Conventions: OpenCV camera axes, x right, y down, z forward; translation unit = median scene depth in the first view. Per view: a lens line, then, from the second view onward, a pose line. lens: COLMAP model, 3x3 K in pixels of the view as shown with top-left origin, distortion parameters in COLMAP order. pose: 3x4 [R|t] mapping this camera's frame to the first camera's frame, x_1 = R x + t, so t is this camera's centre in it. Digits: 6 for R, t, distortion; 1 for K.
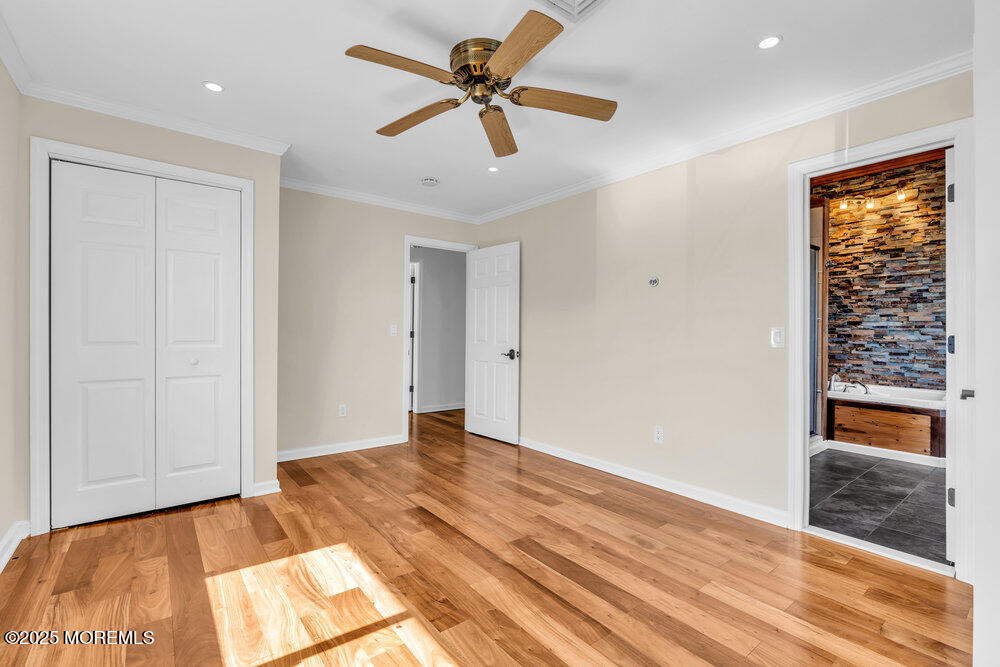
lens RADIAL K [[446.2, 0, 496.3], [0, 446.2, 329.2], [0, 0, 1]] dist [-0.010283, 0.003278]
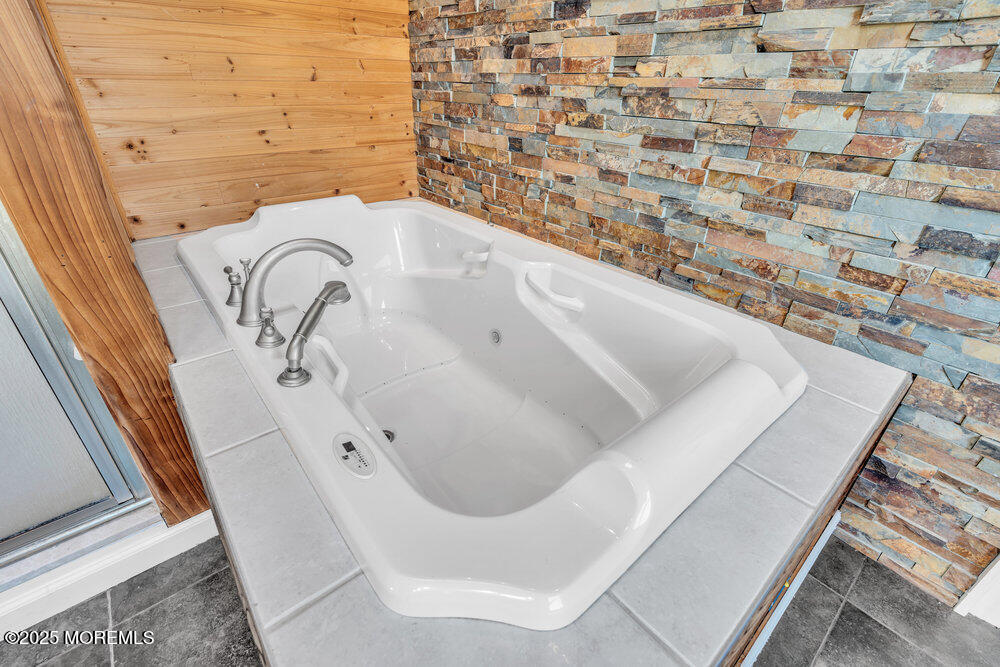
lens RADIAL K [[446.2, 0, 497.8], [0, 446.2, 332.0], [0, 0, 1]] dist [-0.010283, 0.003278]
pose [[0.999124, -0.006587, 0.041314, 0.801121], [-0.014262, 0.874749, 0.484367, 0.028598], [-0.039330, -0.484532, 0.873889, 0.730973]]
